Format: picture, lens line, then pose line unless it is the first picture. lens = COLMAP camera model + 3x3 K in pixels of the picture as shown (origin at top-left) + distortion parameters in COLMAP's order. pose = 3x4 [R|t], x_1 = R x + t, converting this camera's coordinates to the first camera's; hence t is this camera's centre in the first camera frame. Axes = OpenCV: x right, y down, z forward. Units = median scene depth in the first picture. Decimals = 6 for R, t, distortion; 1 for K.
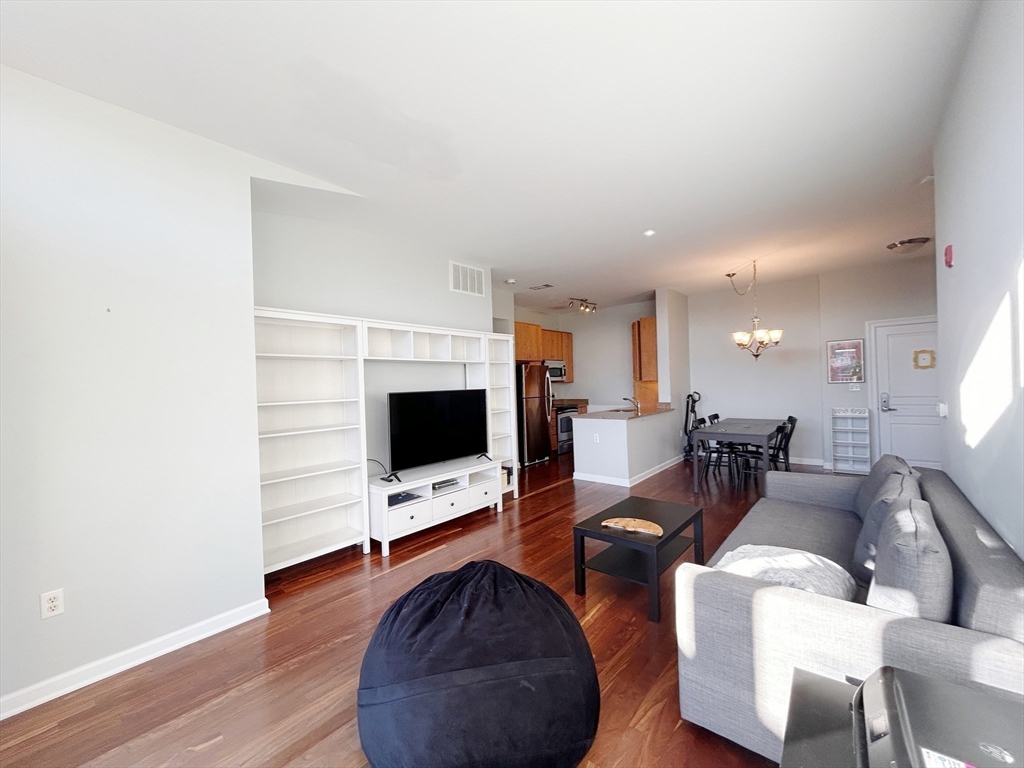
lens RADIAL K [[413.4, 0, 511.2], [0, 413.4, 384.2], [0, 0, 1]] dist [-0.000682, 0.000583]
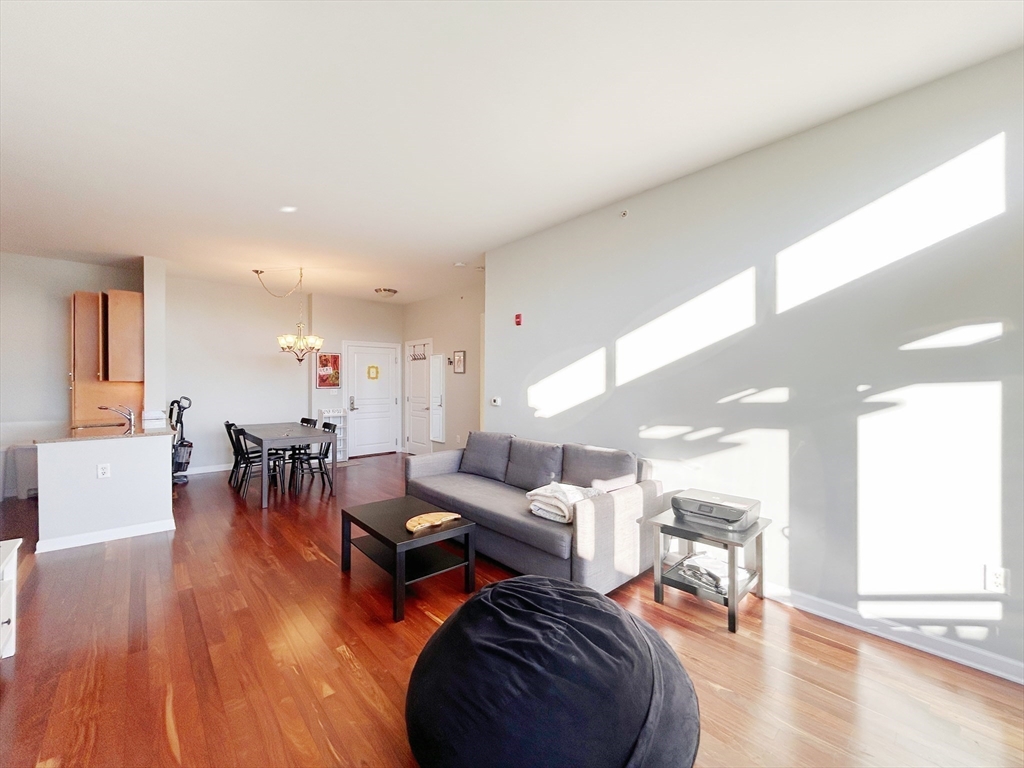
lens RADIAL K [[413.4, 0, 511.2], [0, 413.4, 384.2], [0, 0, 1]] dist [-0.000682, 0.000583]
pose [[0.143544, 0.026003, 0.989302, -0.327462], [-0.004562, 0.999662, -0.025614, 0.014036], [-0.989633, -0.000837, 0.143615, 0.307360]]
